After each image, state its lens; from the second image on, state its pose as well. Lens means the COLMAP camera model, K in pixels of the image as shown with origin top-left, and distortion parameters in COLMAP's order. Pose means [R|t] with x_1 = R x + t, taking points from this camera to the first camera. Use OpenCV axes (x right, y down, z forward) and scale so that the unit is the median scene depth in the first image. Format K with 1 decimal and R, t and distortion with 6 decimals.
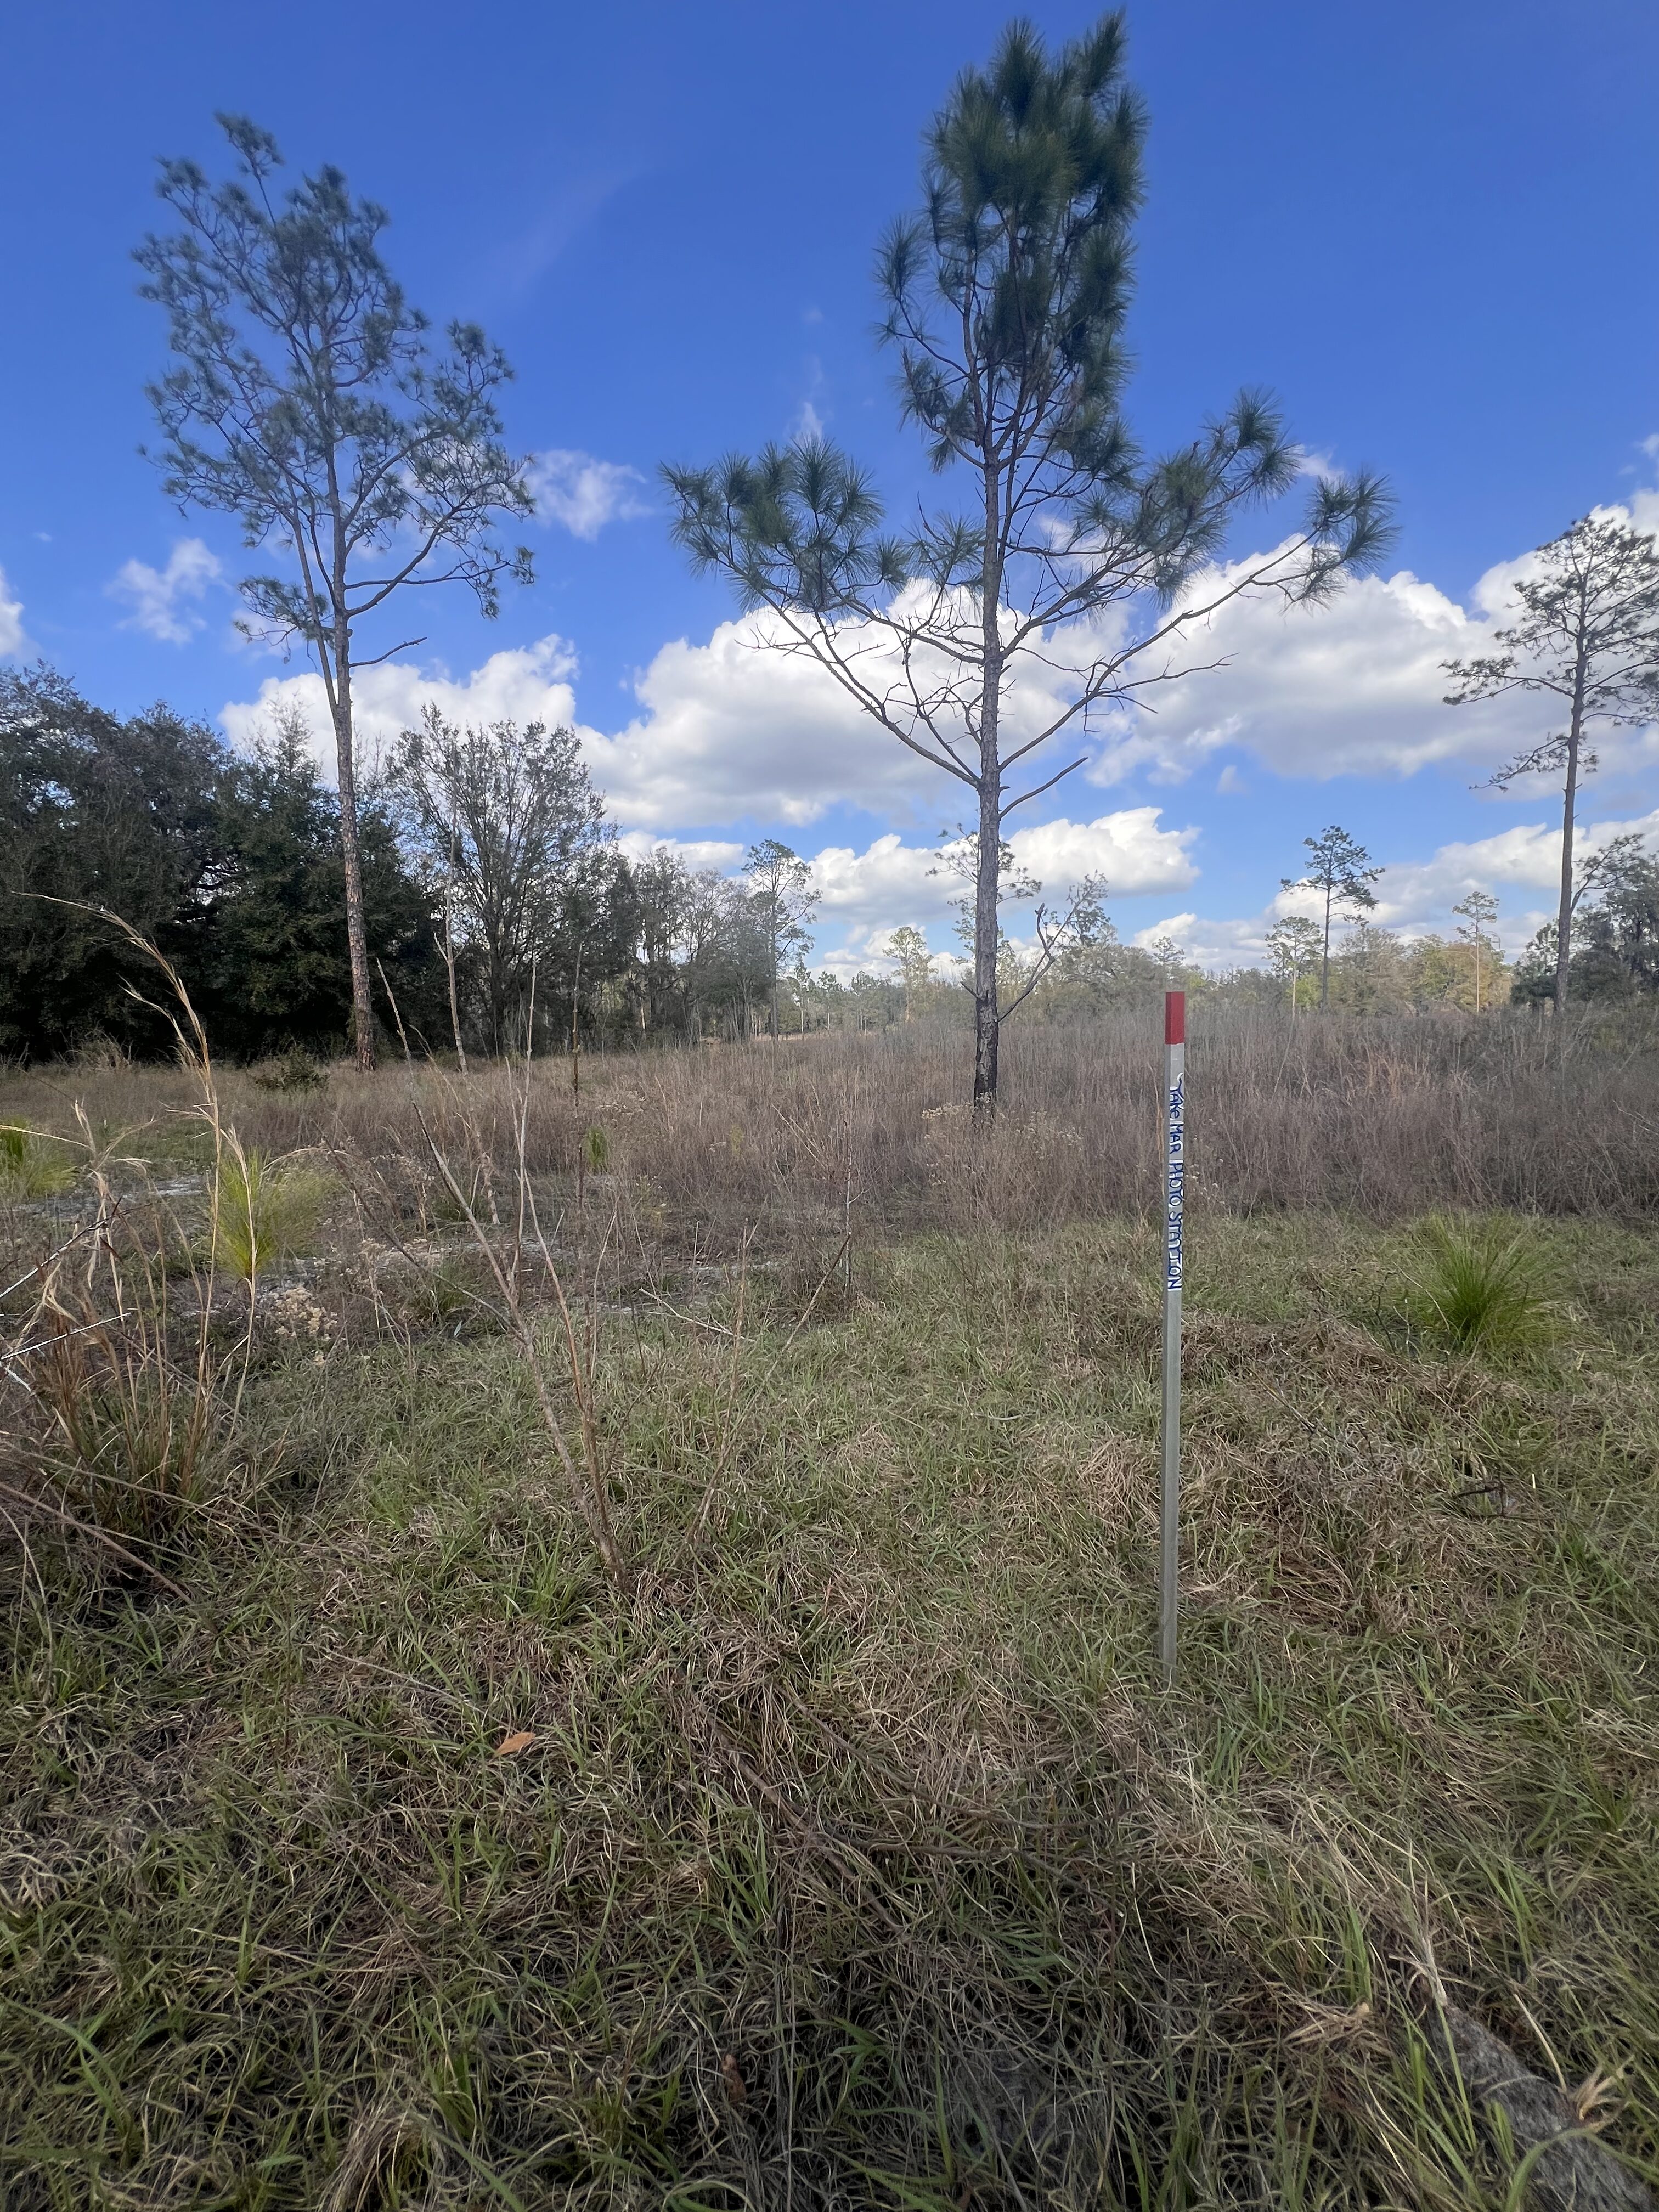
lens RADIAL K [[886.4, 0, 829.2], [0, 886.4, 1102.2], [0, 0, 1]] dist [-0.002649, 0.000592]
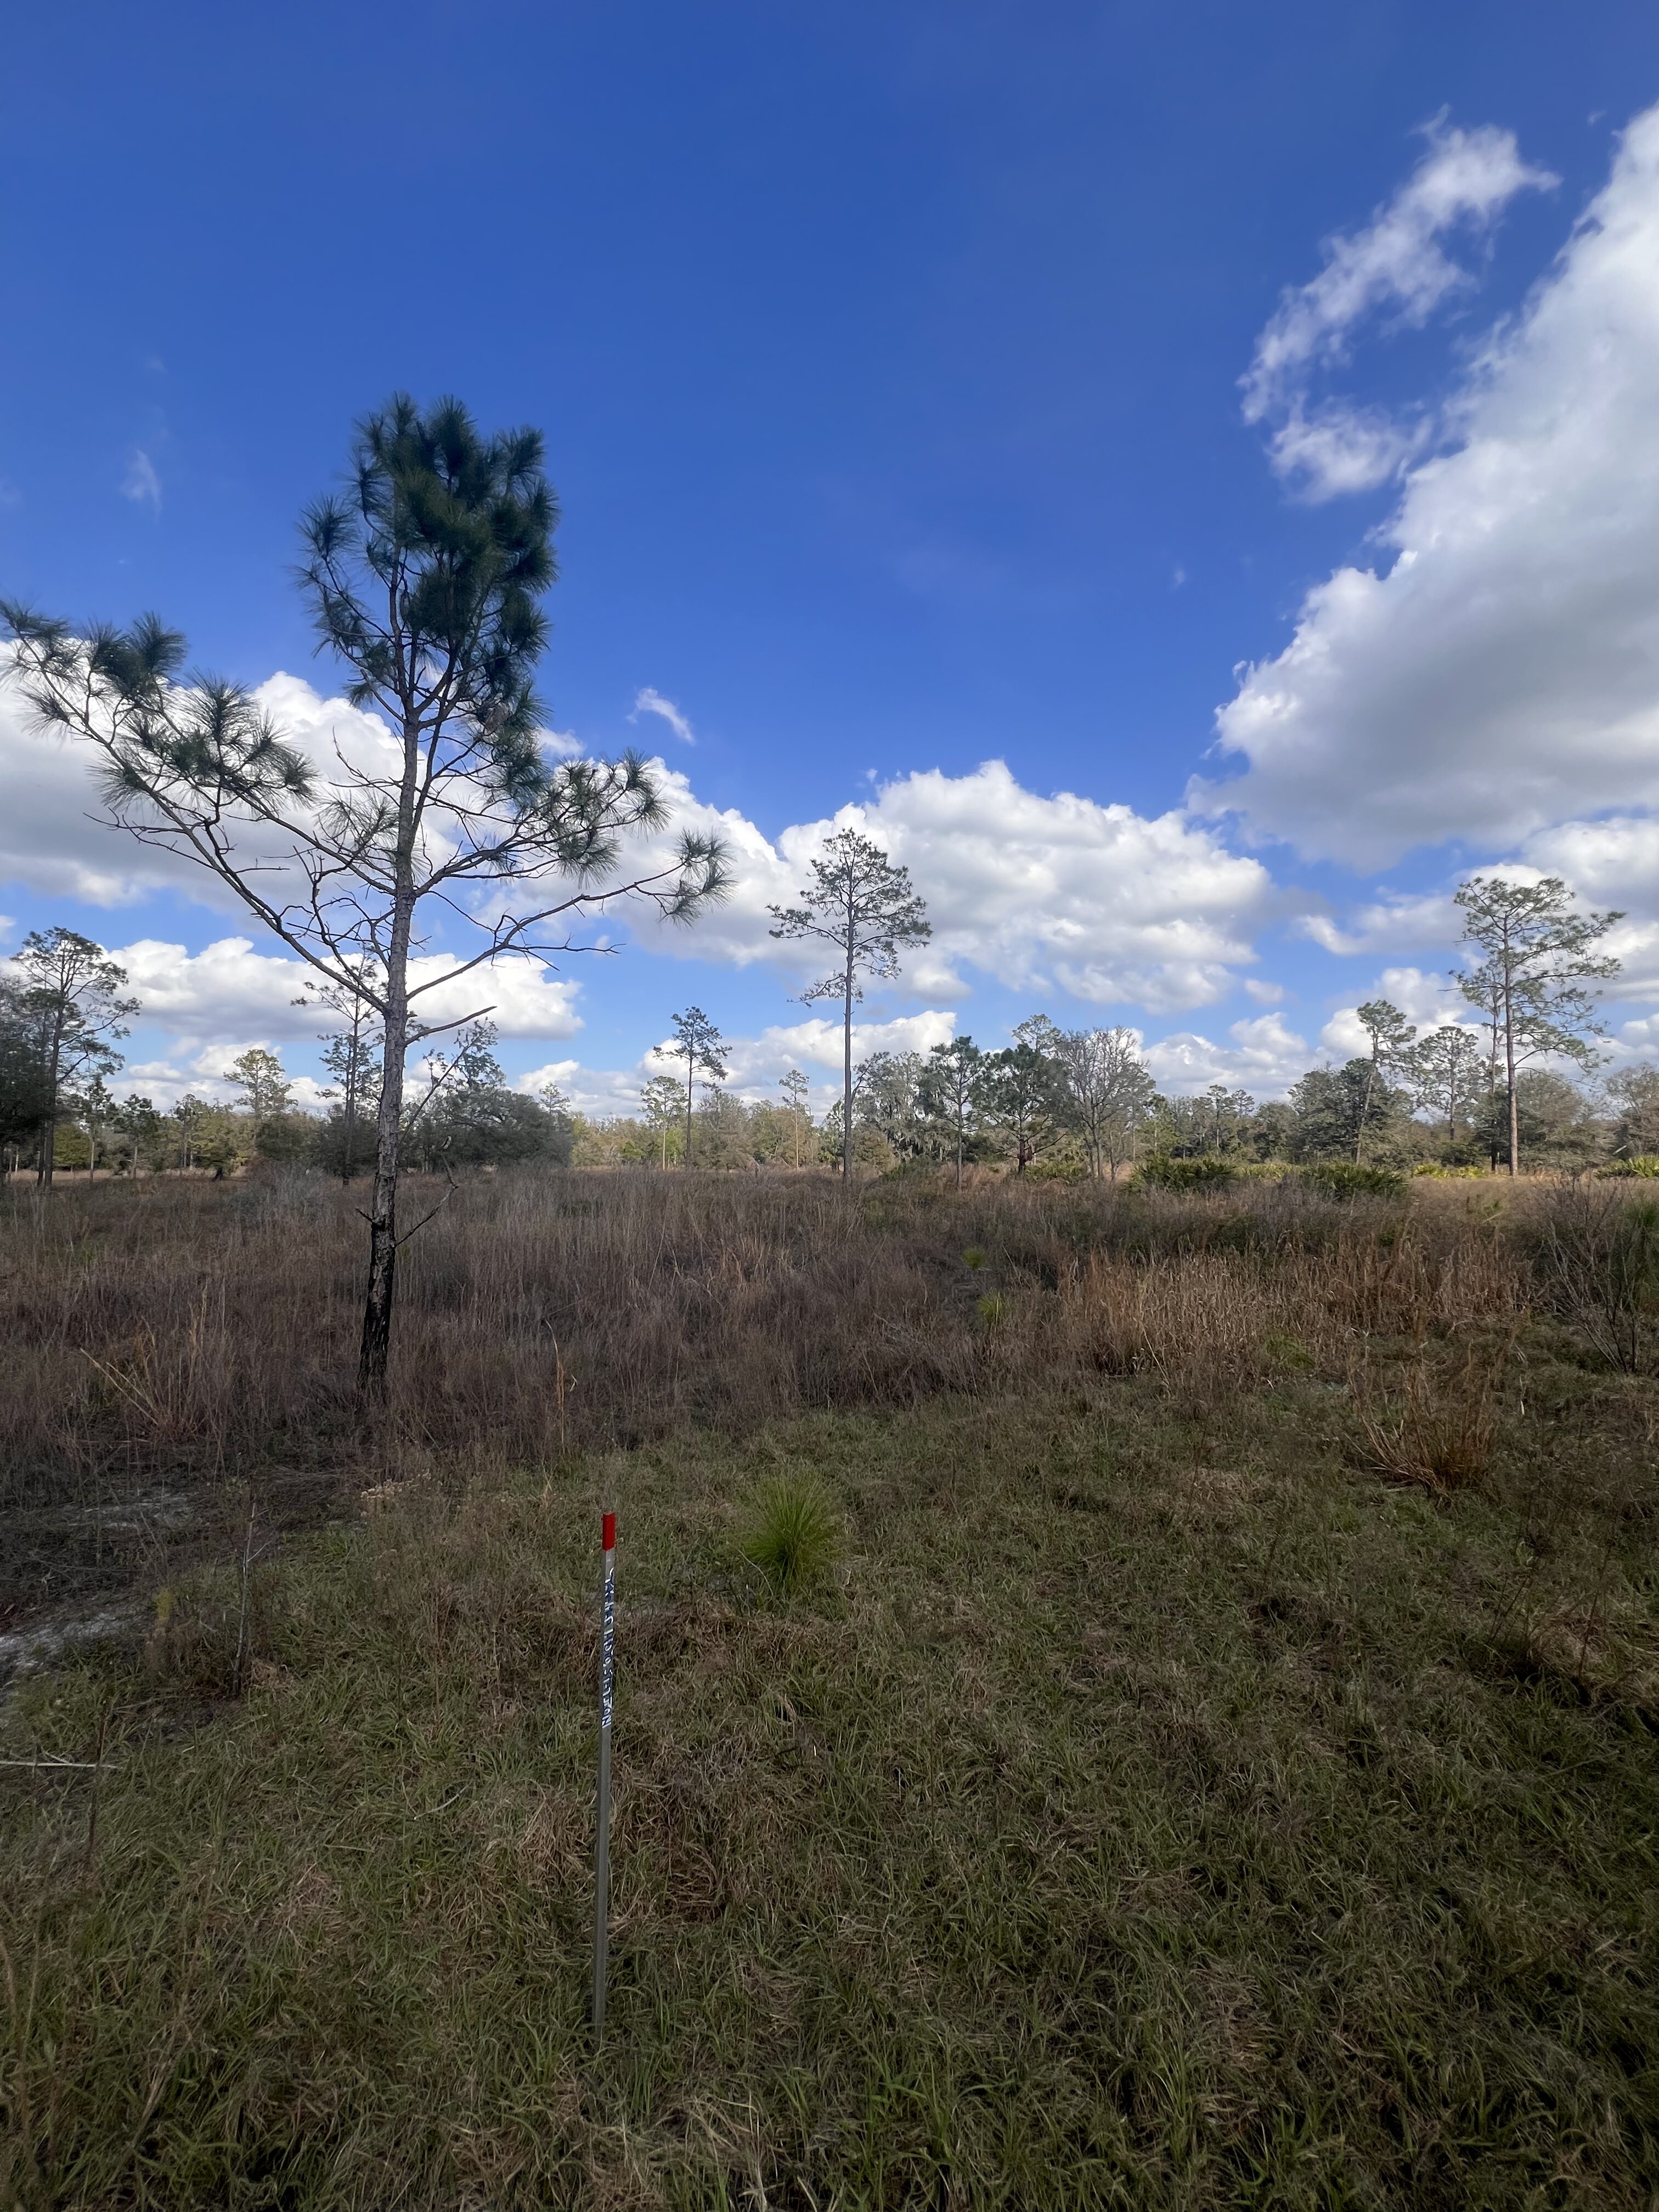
lens RADIAL K [[886.4, 0, 829.2], [0, 886.4, 1102.2], [0, 0, 1]] dist [-0.002649, 0.000592]
pose [[0.786235, 0.067344, 0.614247, -0.043488], [0.029875, 0.988738, -0.146642, -0.090046], [-0.617205, 0.133646, 0.775369, -0.073886]]
